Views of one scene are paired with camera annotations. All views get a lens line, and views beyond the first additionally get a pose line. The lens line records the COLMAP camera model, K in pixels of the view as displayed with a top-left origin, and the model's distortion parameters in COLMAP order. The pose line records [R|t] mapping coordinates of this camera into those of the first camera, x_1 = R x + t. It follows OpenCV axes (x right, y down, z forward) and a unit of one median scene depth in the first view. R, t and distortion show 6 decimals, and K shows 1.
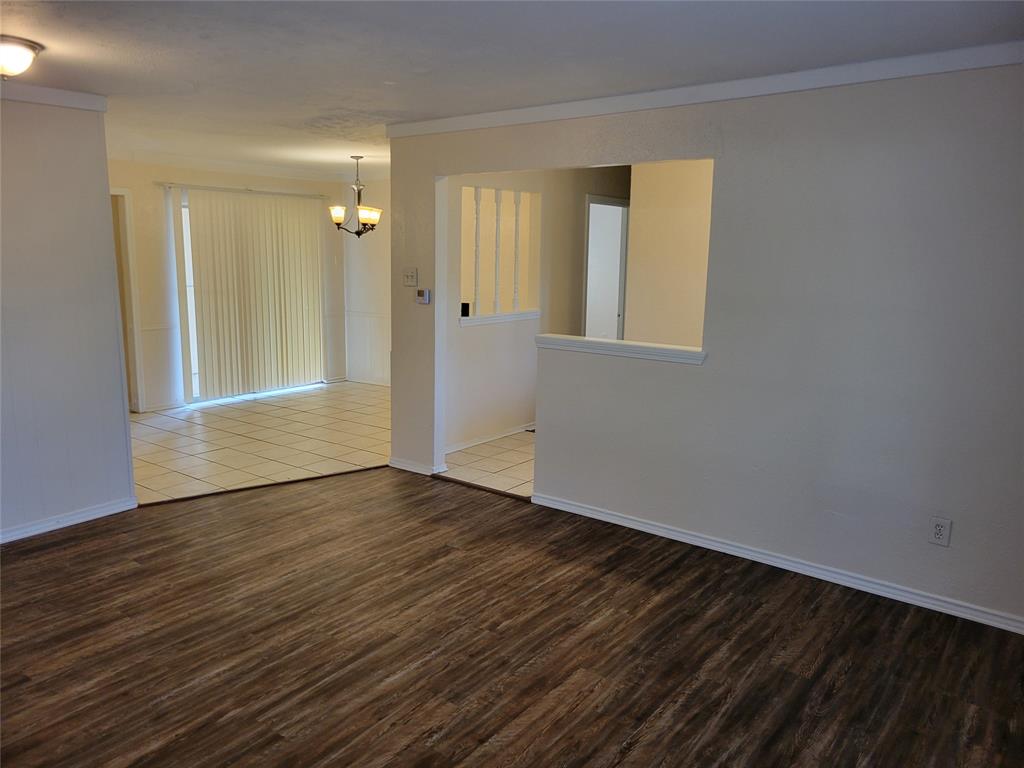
lens RADIAL K [[777.9, 0, 512.1], [0, 777.9, 388.4], [0, 0, 1]] dist [0.049598, -0.032896]
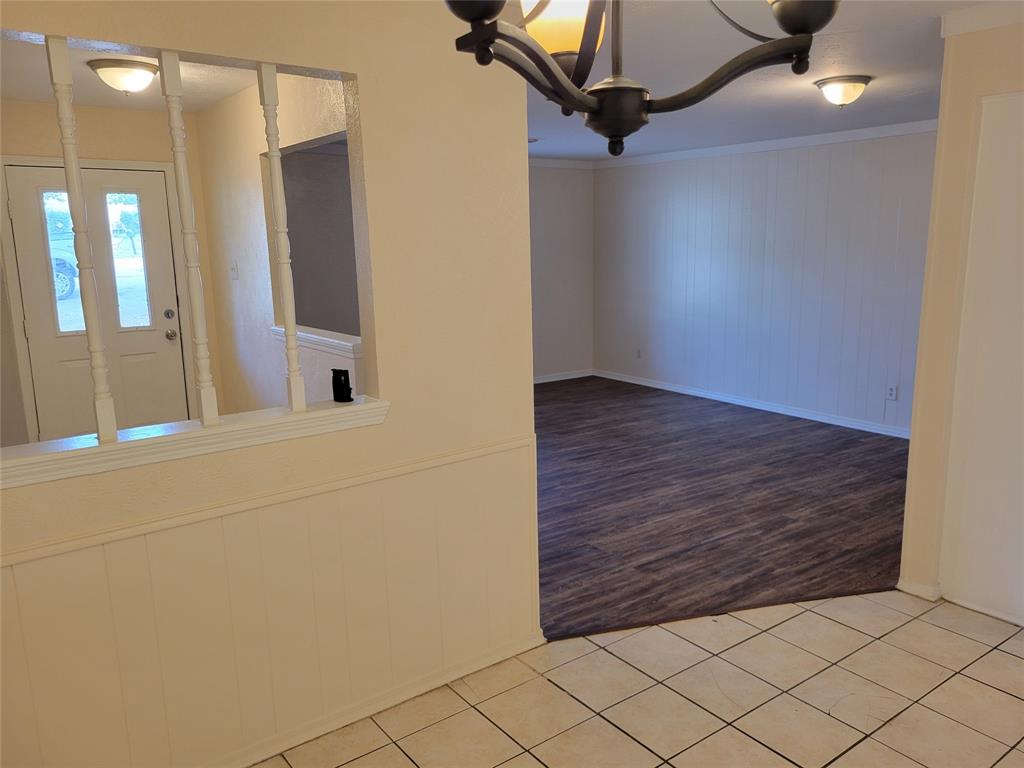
lens RADIAL K [[777.9, 0, 512.1], [0, 777.9, 388.4], [0, 0, 1]] dist [0.049598, -0.032896]
pose [[-0.962132, -0.054772, 0.267023, -0.408575], [0.046979, 0.931625, 0.360371, -0.385707], [-0.268504, 0.359269, -0.893773, 2.148020]]
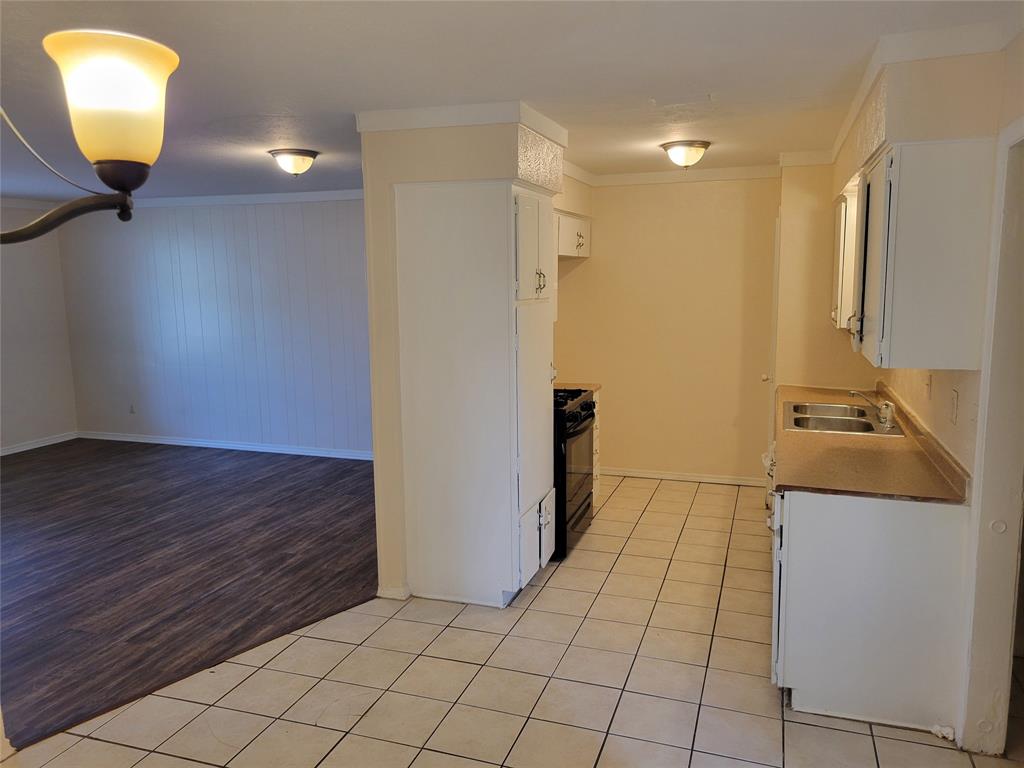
lens RADIAL K [[777.9, 0, 512.1], [0, 777.9, 388.4], [0, 0, 1]] dist [0.049598, -0.032896]
pose [[-0.948209, 0.046590, -0.314212, -0.463335], [-0.056807, 0.948366, 0.312049, -0.423589], [0.312526, 0.313737, -0.896603, 2.207611]]
